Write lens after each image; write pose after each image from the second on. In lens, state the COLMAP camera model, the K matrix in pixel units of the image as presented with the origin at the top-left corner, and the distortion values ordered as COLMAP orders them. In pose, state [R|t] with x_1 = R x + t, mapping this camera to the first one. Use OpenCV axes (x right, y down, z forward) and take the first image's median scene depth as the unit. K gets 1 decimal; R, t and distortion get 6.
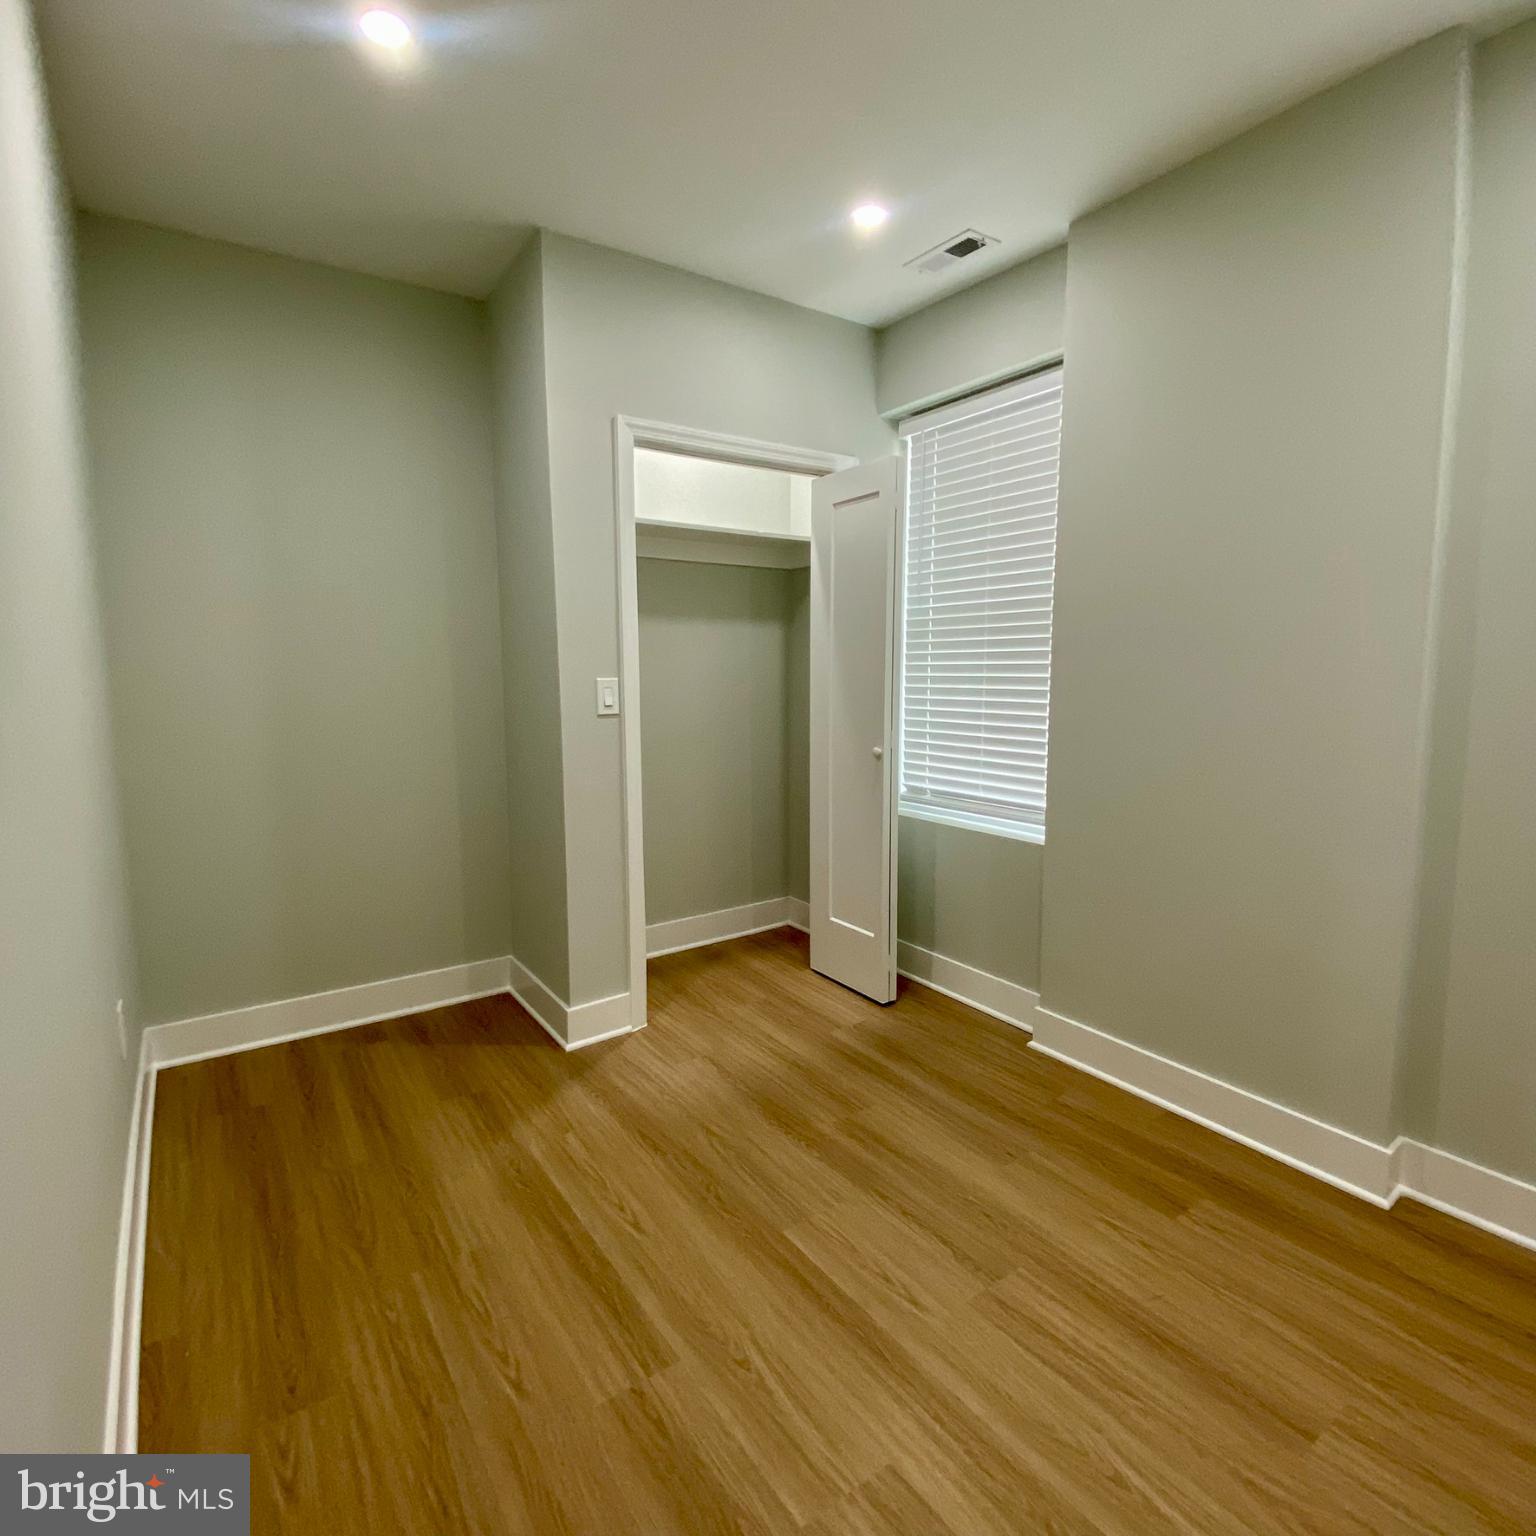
lens RADIAL K [[835.1, 0, 755.8], [0, 835.1, 773.5], [0, 0, 1]] dist [0.022492, -0.022417]
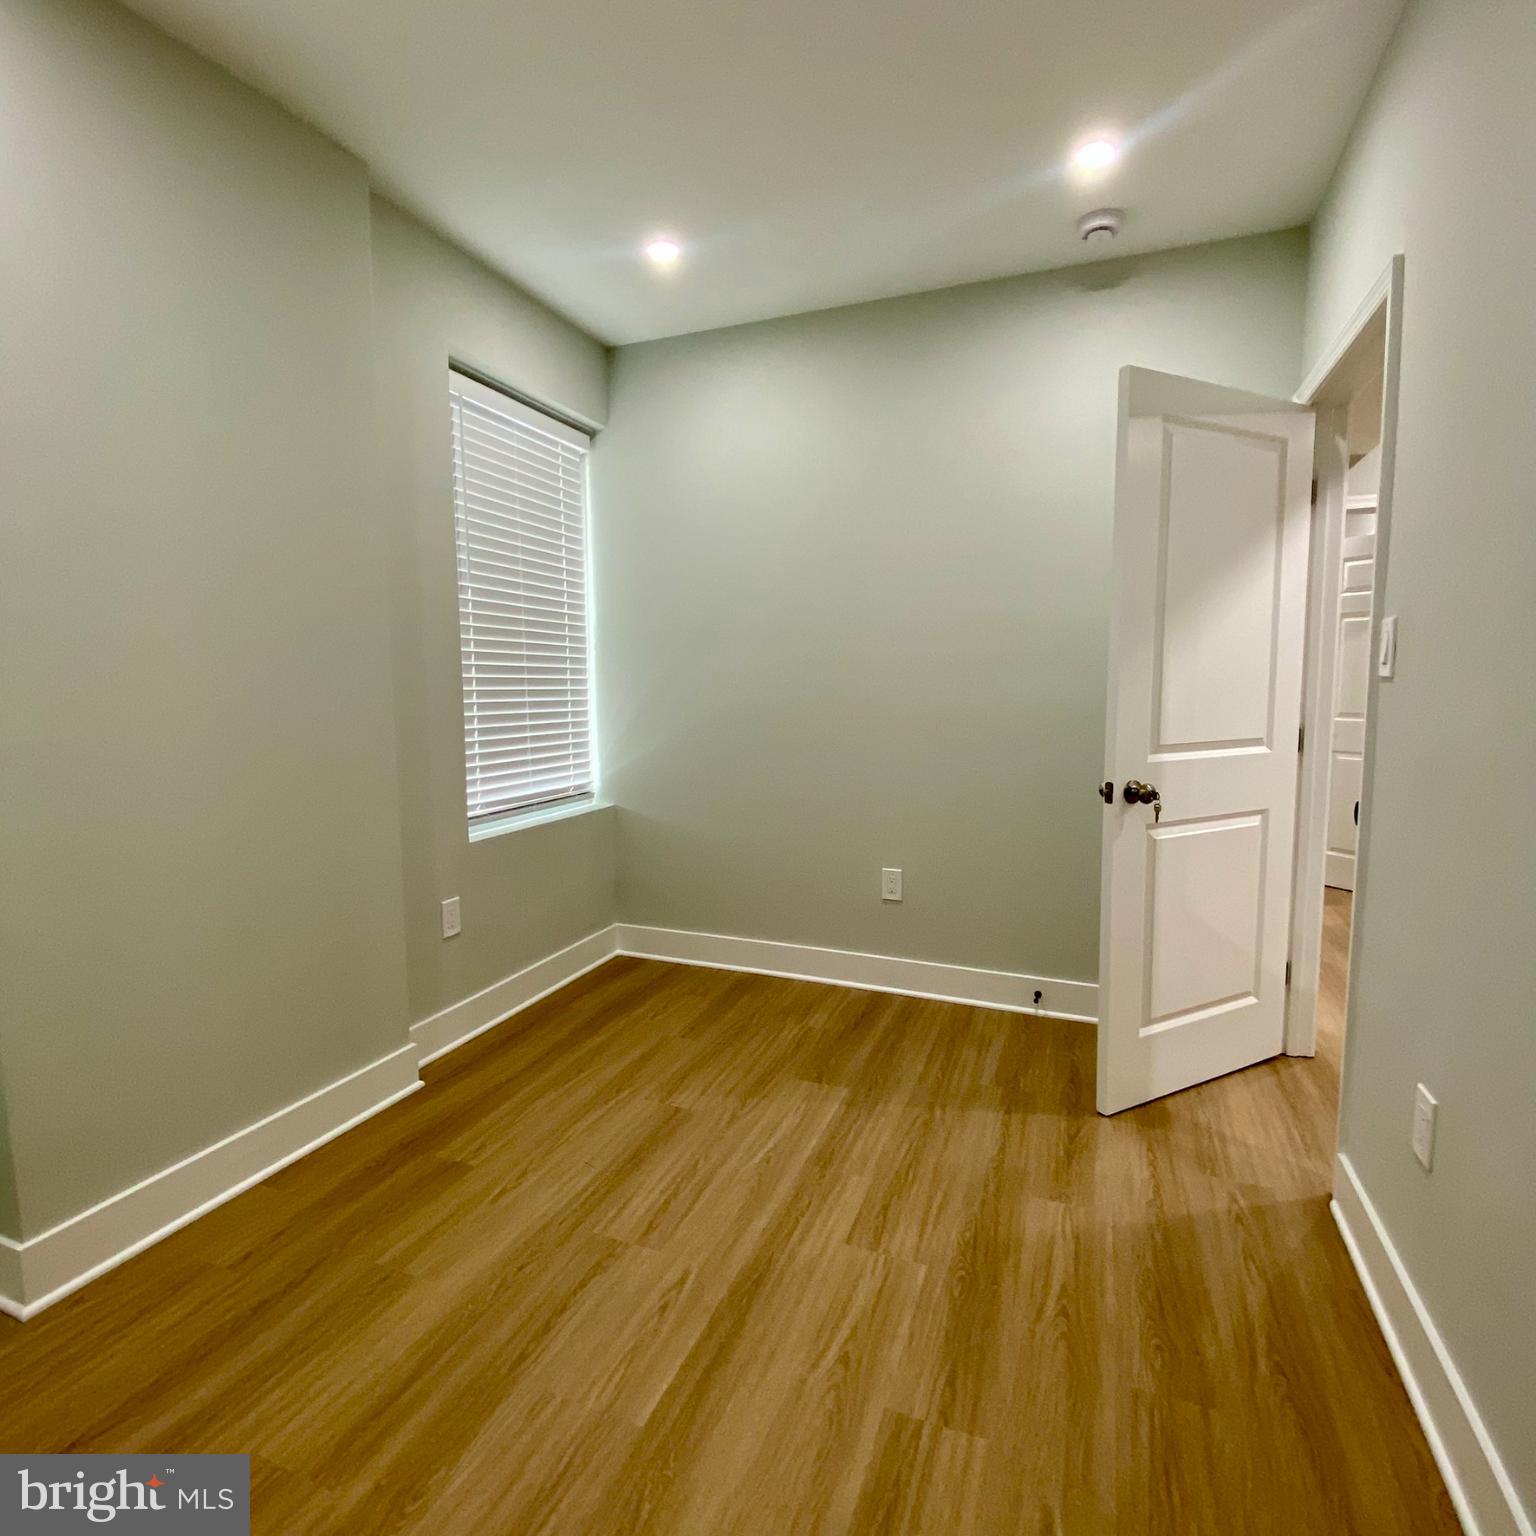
lens RADIAL K [[835.1, 0, 770.8], [0, 835.1, 762.6], [0, 0, 1]] dist [0.022492, -0.022417]
pose [[-0.565671, -0.074443, 0.821264, -0.706790], [0.114767, 0.979118, 0.167801, -0.149827], [-0.816605, 0.189175, -0.545315, 1.450789]]
